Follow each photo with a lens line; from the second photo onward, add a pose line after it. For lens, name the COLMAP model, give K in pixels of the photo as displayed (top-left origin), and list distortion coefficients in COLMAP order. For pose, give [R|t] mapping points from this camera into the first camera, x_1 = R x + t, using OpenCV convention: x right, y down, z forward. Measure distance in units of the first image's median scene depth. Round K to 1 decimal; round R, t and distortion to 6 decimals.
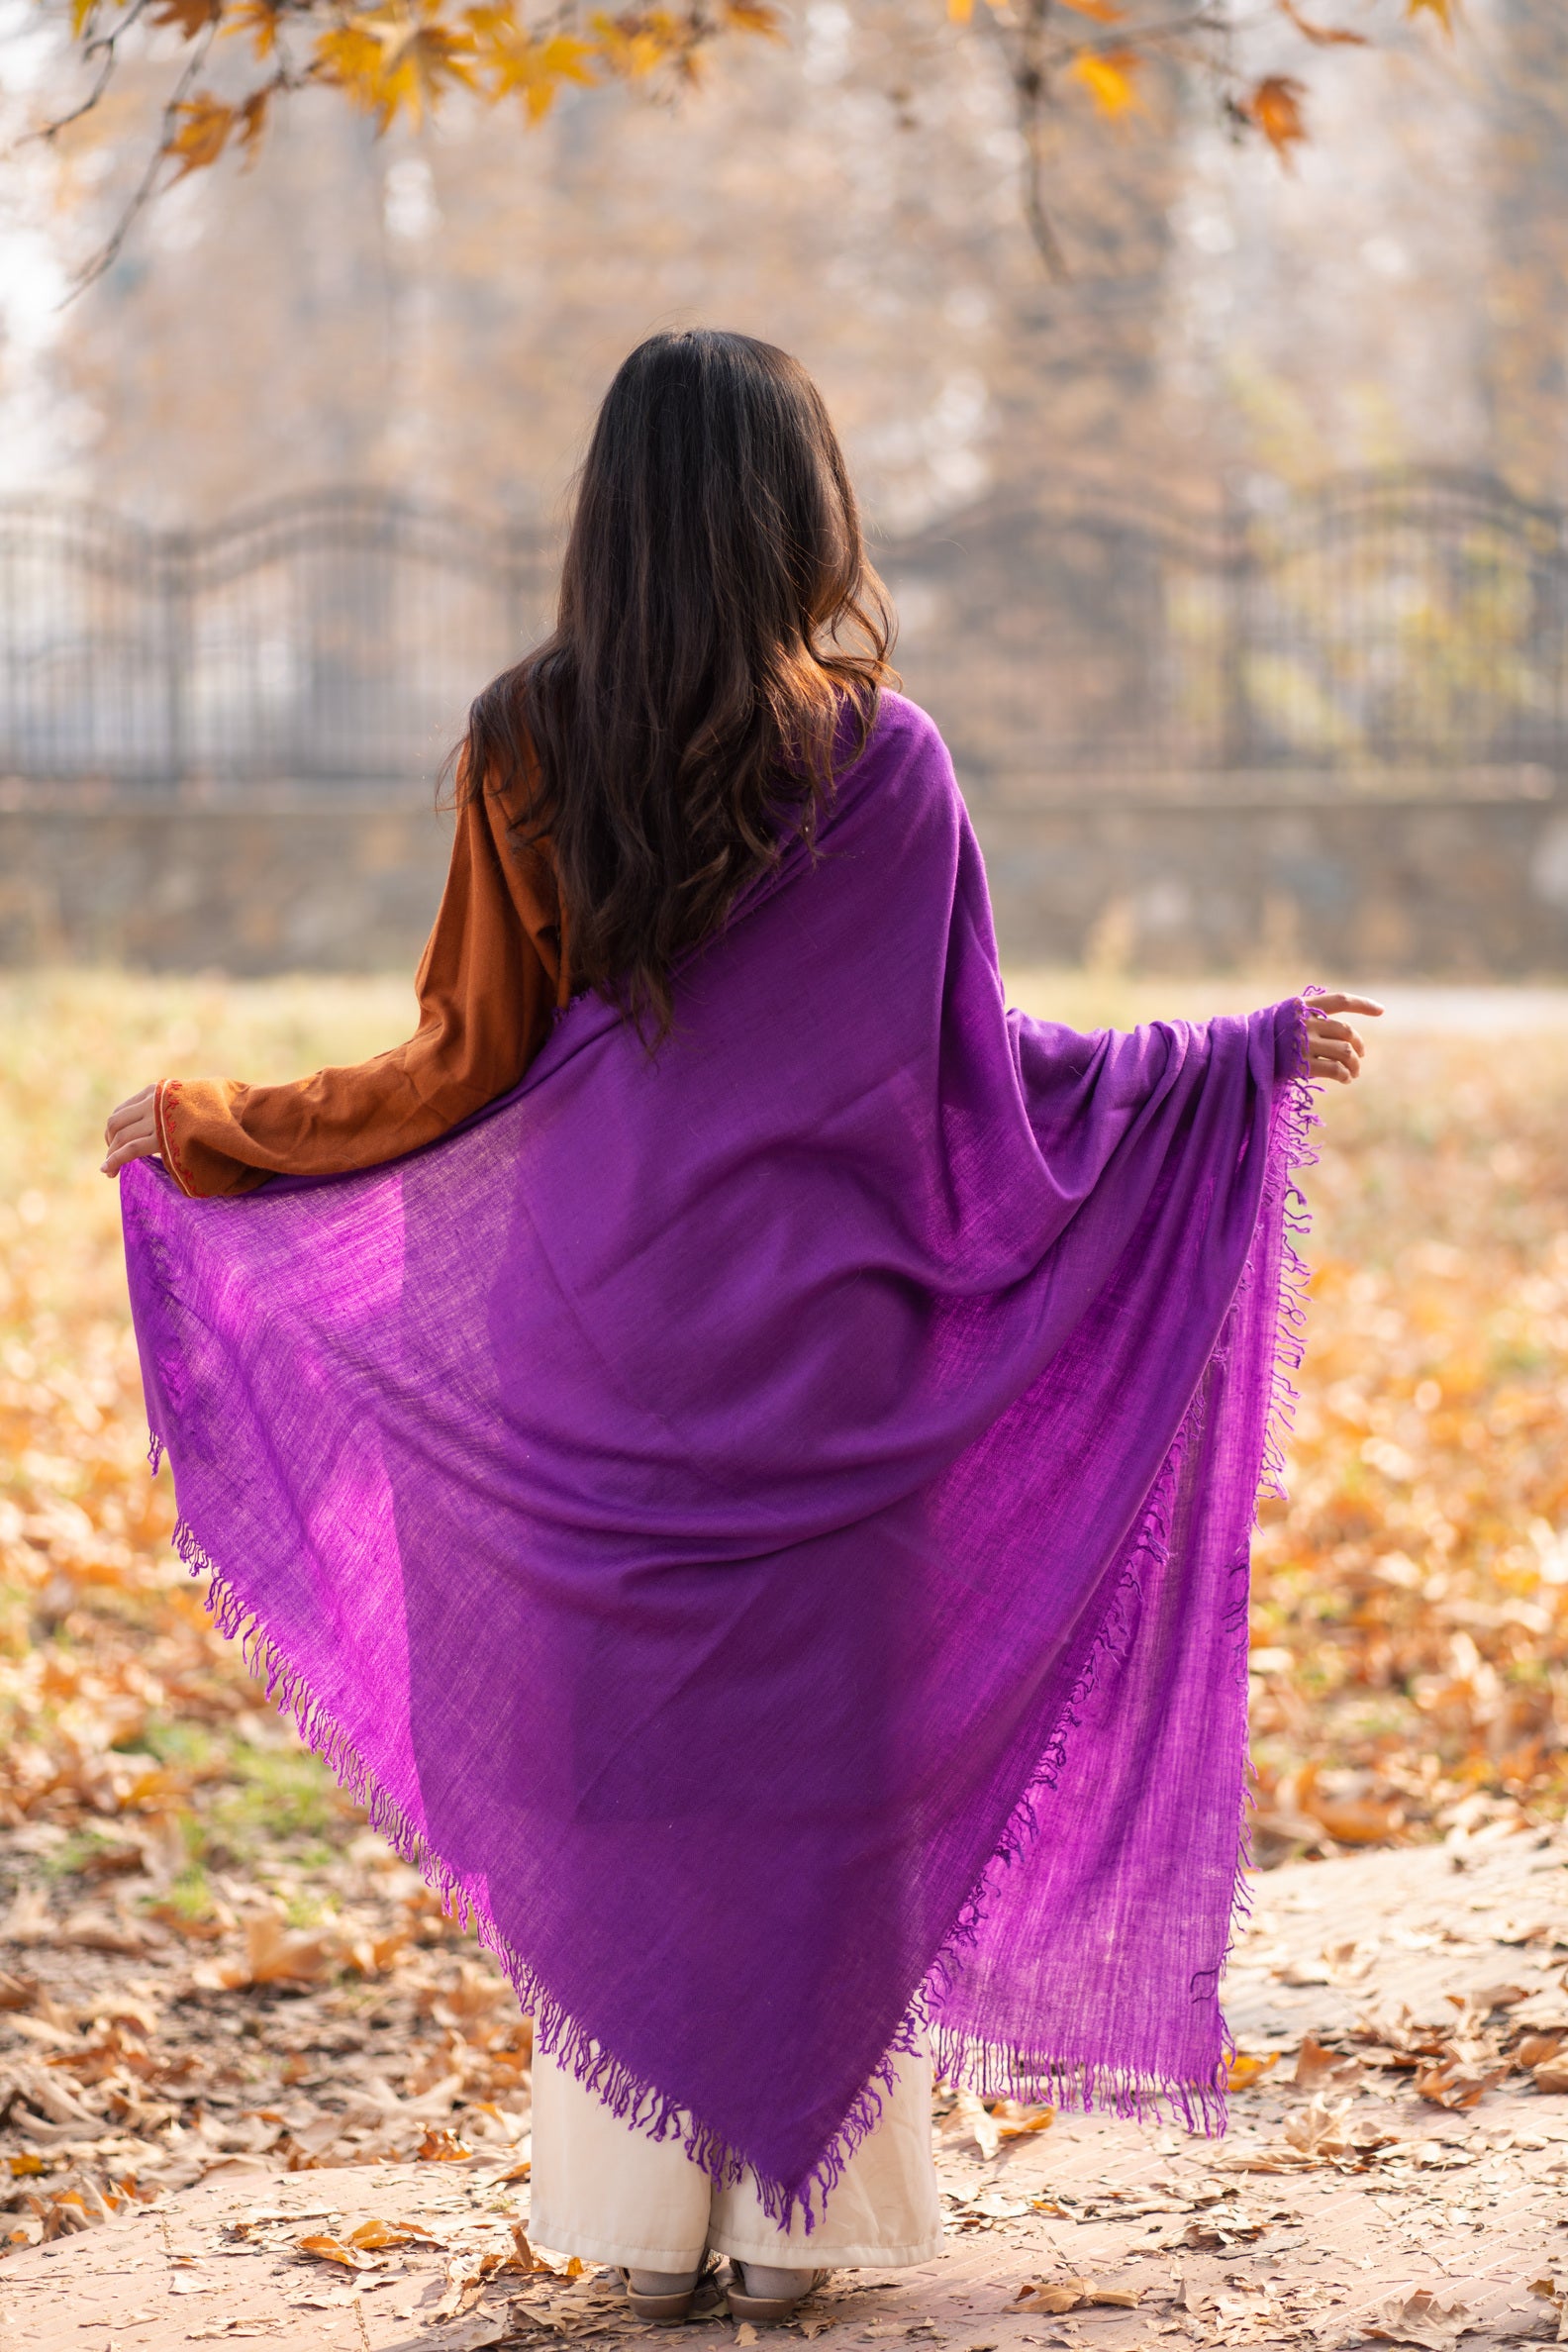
lens RADIAL K [[5569.5, 0, 784.0], [0, 5569.5, 1176.0], [0, 0, 1]] dist [0.131612, -2.774548]
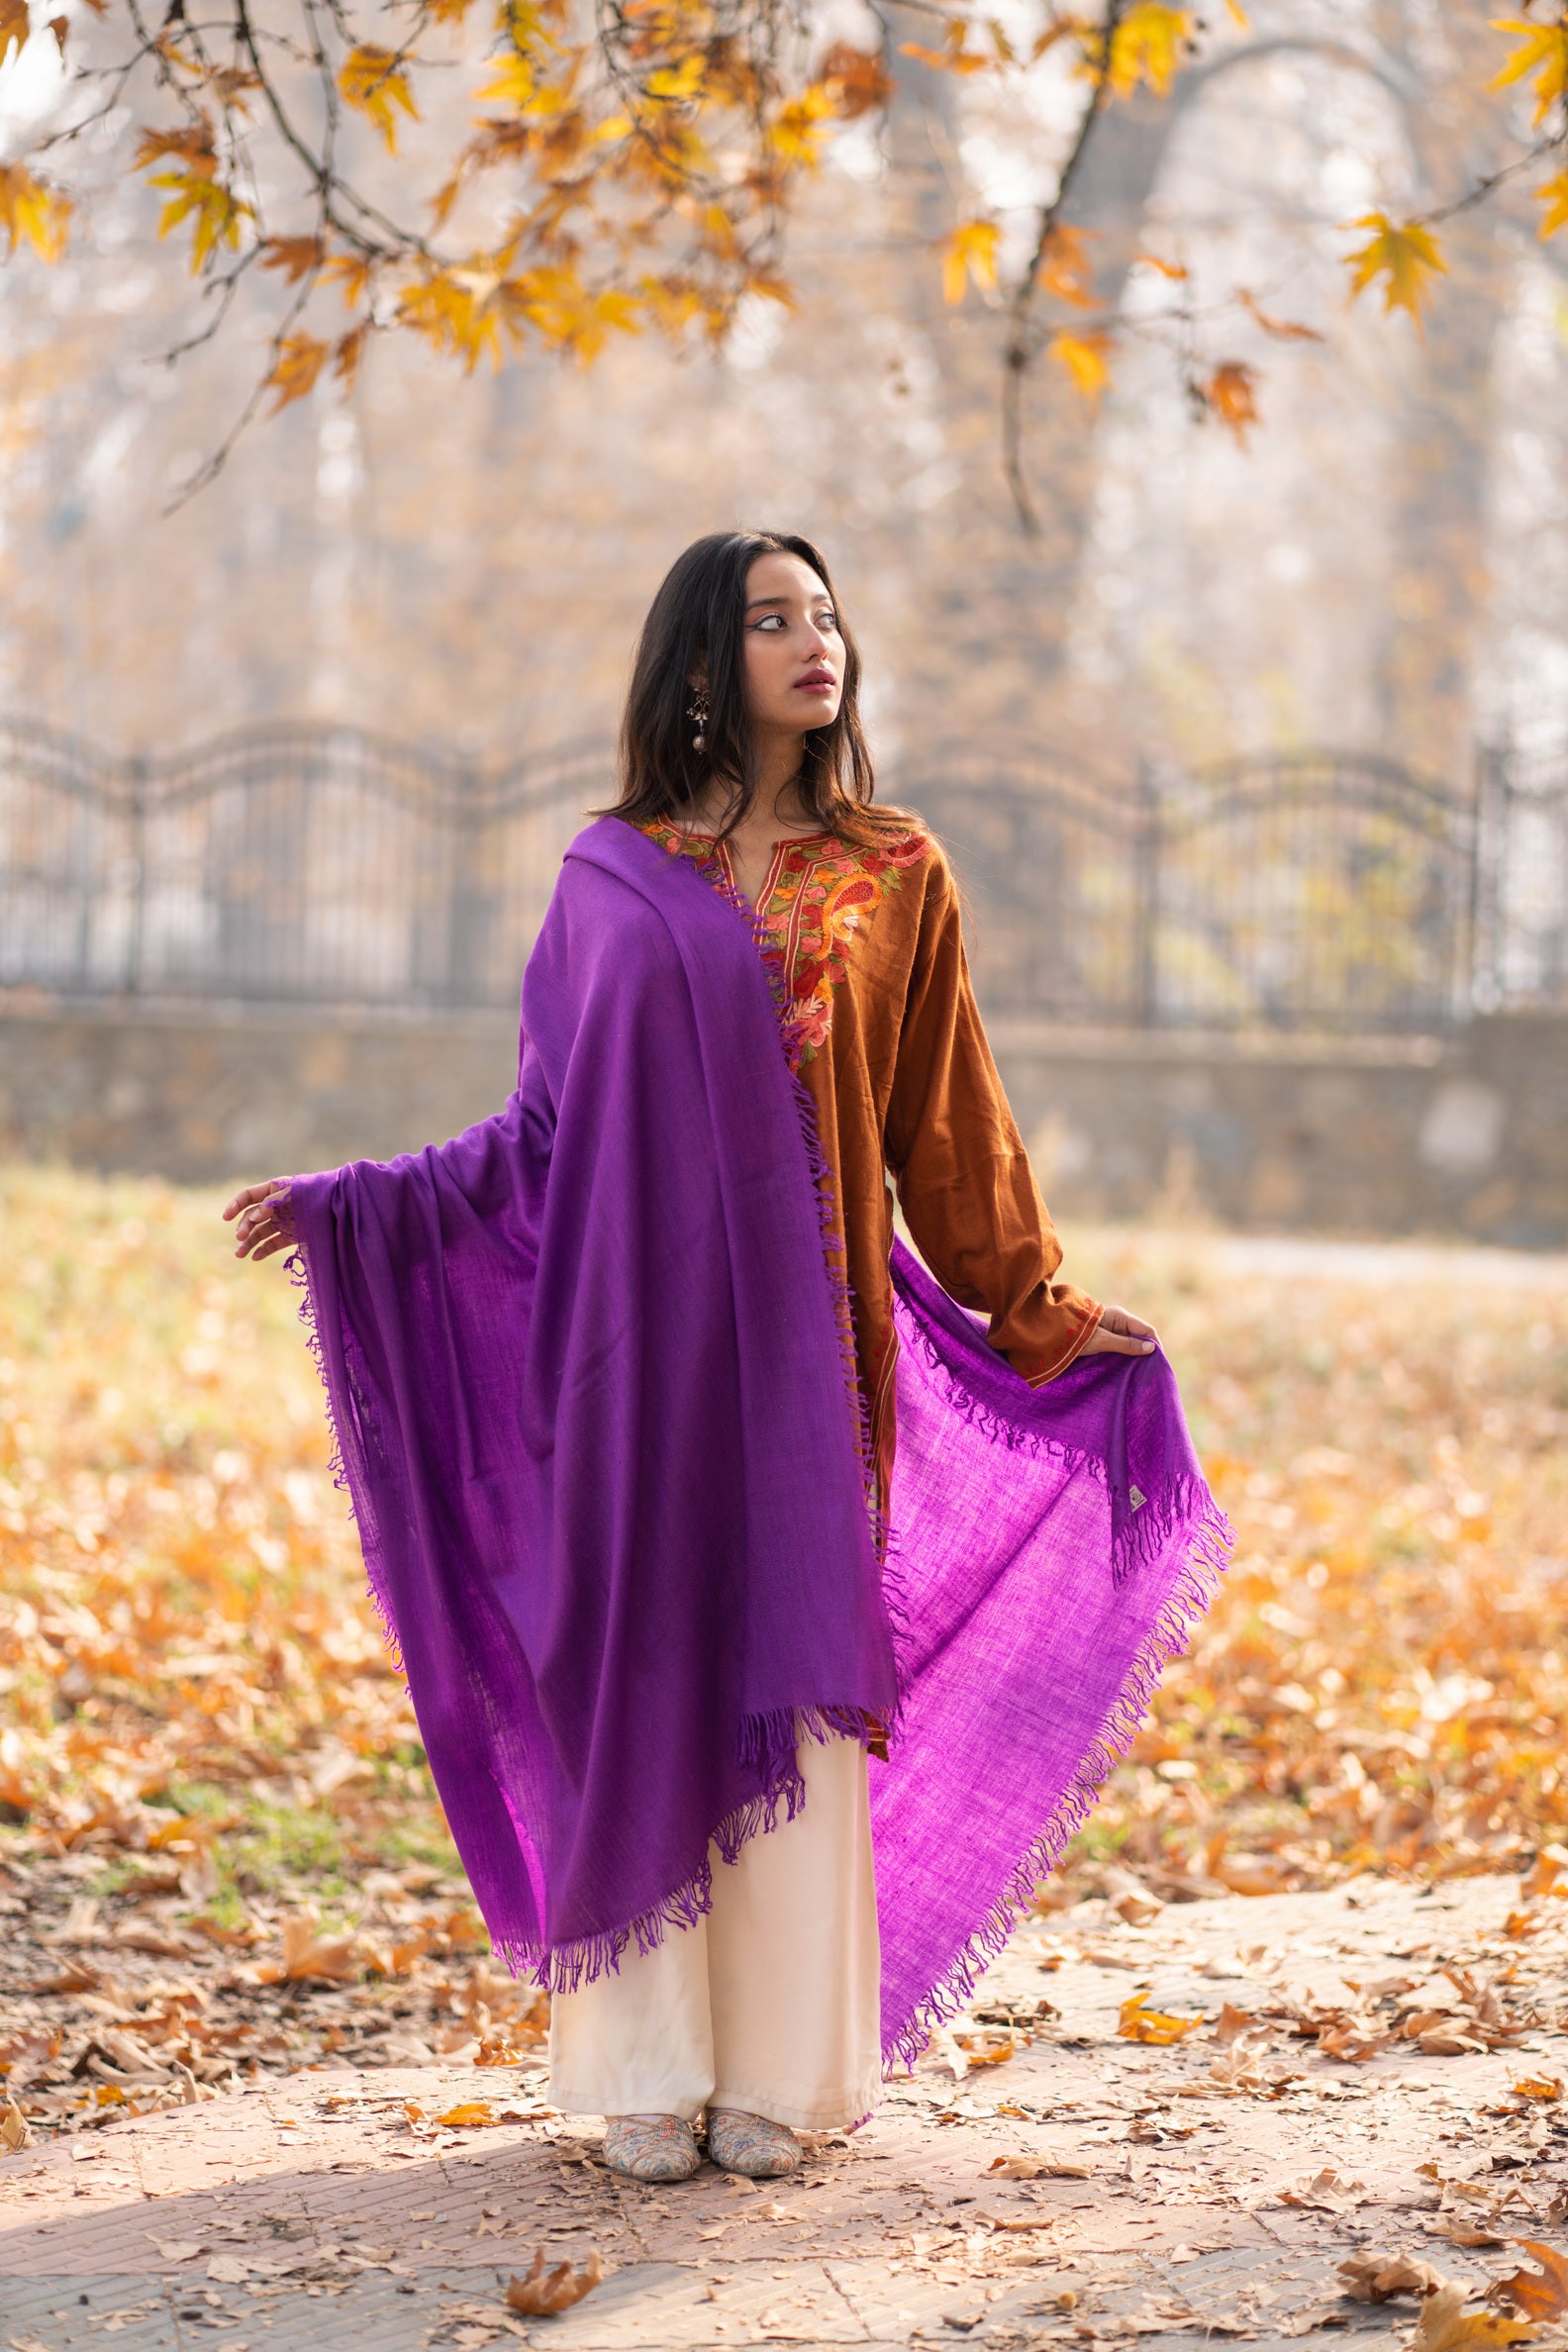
lens RADIAL K [[5569.5, 0, 784.0], [0, 5569.5, 1176.0], [0, 0, 1]] dist [0.131612, -2.774548]
pose [[0.998793, 0.043810, 0.022201, -0.022484], [-0.042650, 0.997823, -0.050295, 0.029095], [-0.024356, 0.049288, 0.998488, -0.122505]]
